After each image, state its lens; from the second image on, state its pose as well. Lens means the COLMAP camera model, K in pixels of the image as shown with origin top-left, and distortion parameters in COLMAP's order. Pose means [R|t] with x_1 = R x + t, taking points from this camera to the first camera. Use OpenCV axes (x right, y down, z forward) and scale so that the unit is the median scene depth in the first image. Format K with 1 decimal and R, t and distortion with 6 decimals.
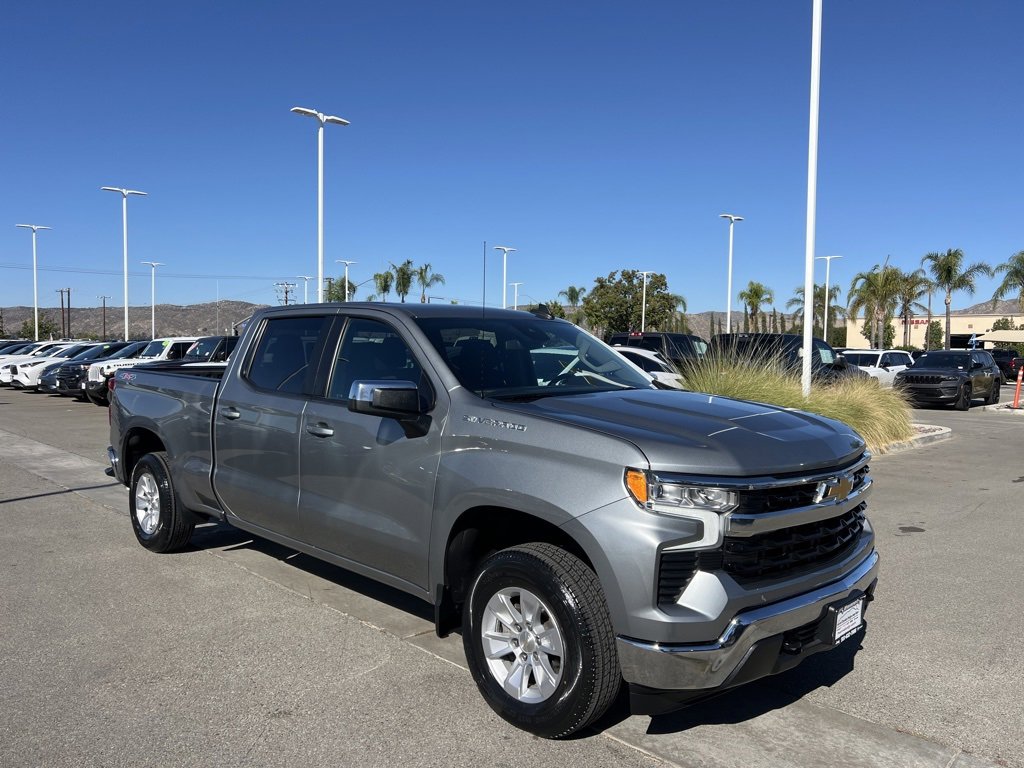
lens RADIAL K [[765.8, 0, 515.9], [0, 765.8, 389.3], [0, 0, 1]] dist [0.050505, -0.061478]
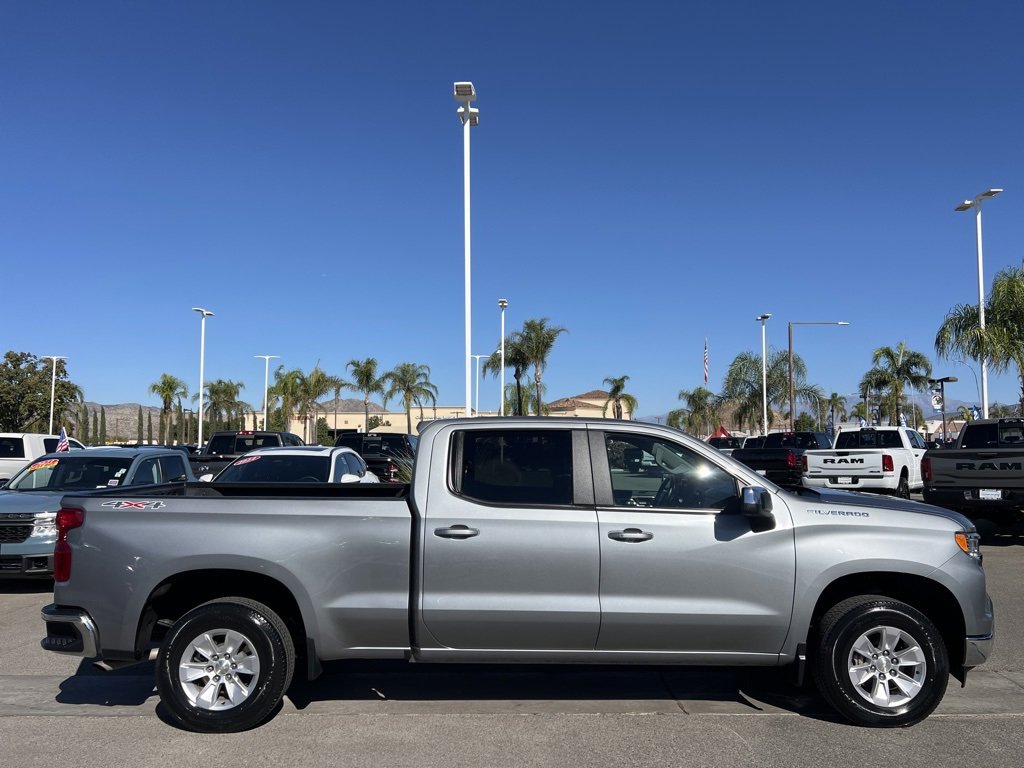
lens RADIAL K [[765.8, 0, 519.3], [0, 765.8, 391.1], [0, 0, 1]] dist [0.050505, -0.061478]
pose [[0.706488, 0.039327, 0.706631, -0.679893], [0.044728, 0.993978, -0.100037, -0.029852], [-0.706310, 0.102281, 0.700475, 0.187175]]
